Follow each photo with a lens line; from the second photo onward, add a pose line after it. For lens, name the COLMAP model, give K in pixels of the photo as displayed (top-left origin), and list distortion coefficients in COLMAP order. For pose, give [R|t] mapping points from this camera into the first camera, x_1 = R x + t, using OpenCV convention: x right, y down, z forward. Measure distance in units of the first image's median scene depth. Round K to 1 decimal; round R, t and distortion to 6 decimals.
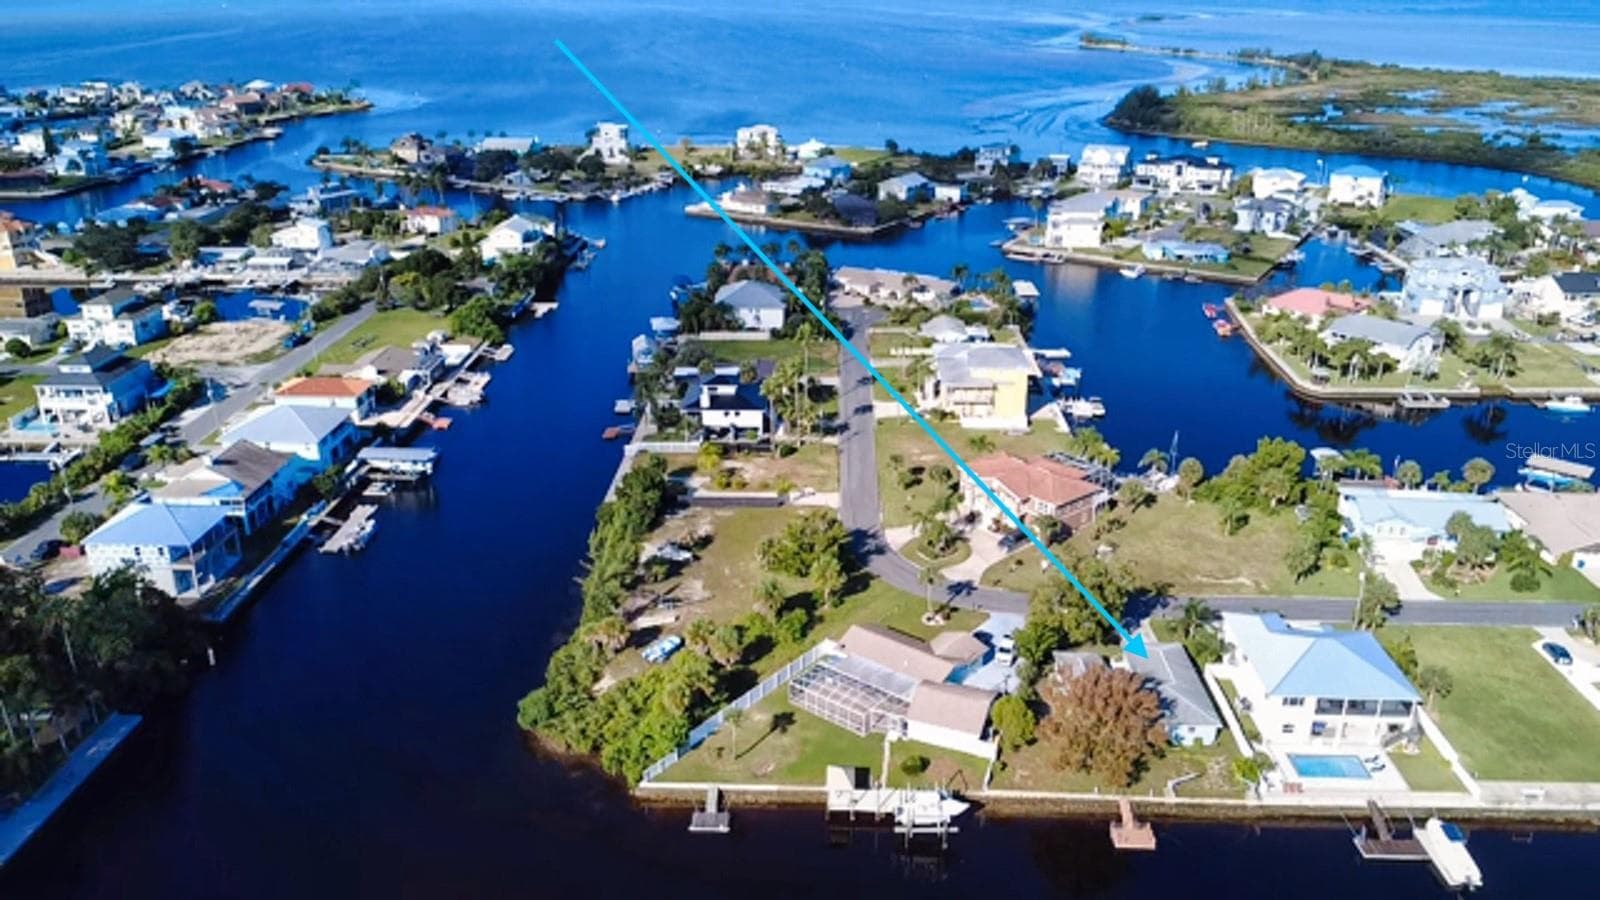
lens RADIAL K [[1182.8, 0, 800.0], [0, 1182.8, 450.0], [0, 0, 1]] dist [0.000094, -0.004617]
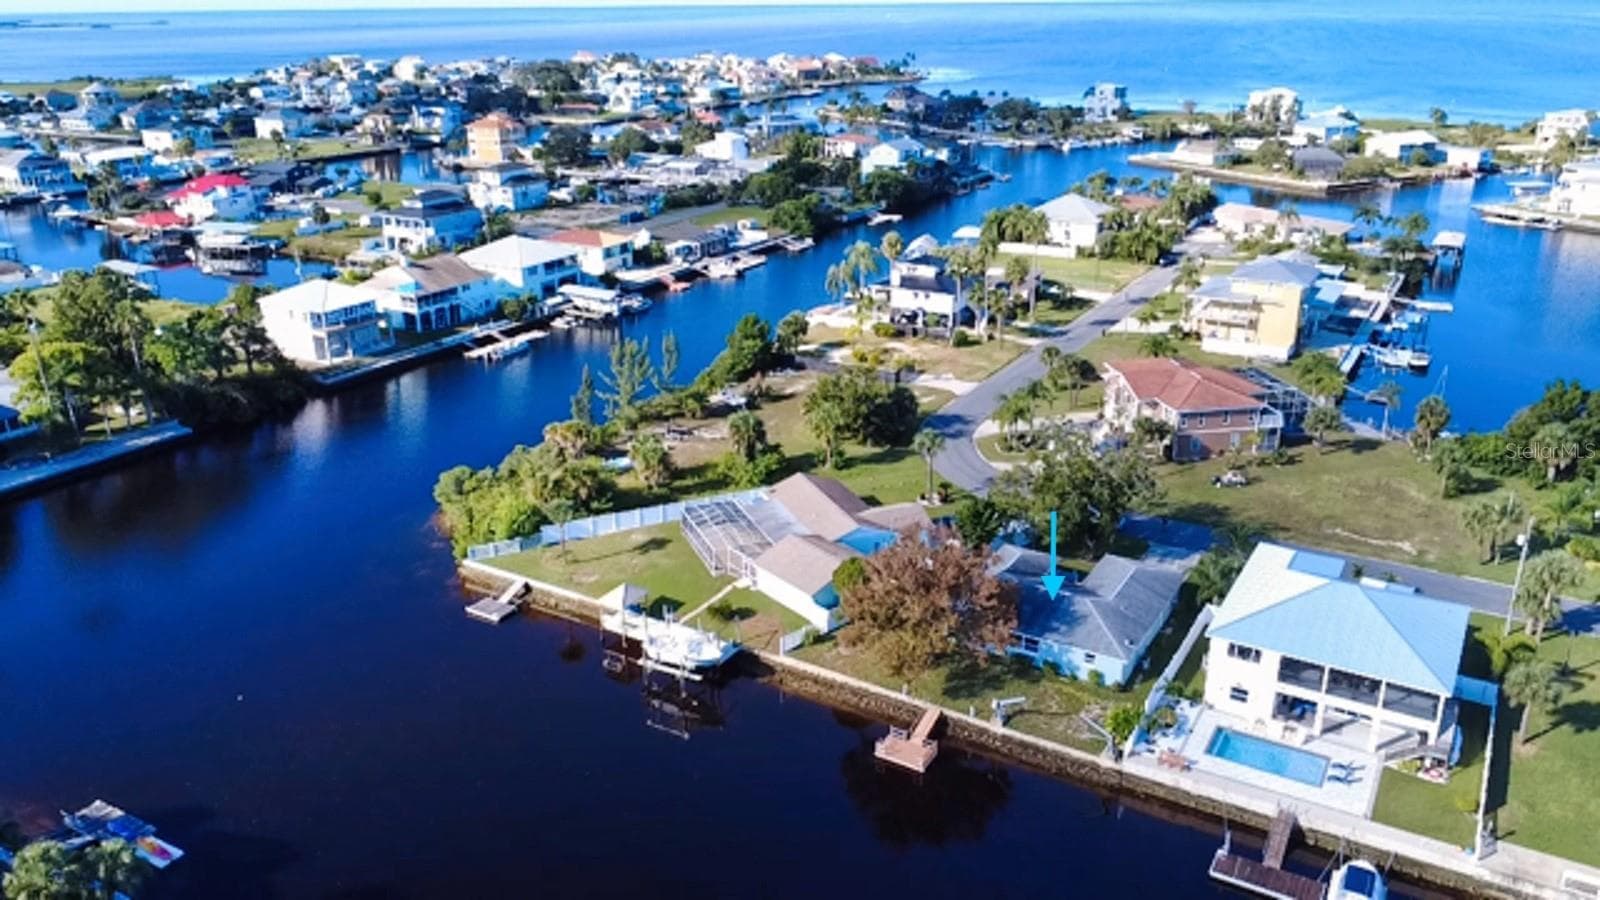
lens RADIAL K [[1182.8, 0, 800.0], [0, 1182.8, 450.0], [0, 0, 1]] dist [0.000094, -0.004617]
pose [[0.872742, 0.160541, -0.461030, 0.292909], [-0.165890, 0.985711, 0.029212, 0.073085], [0.459132, 0.050986, 0.886904, 0.171272]]
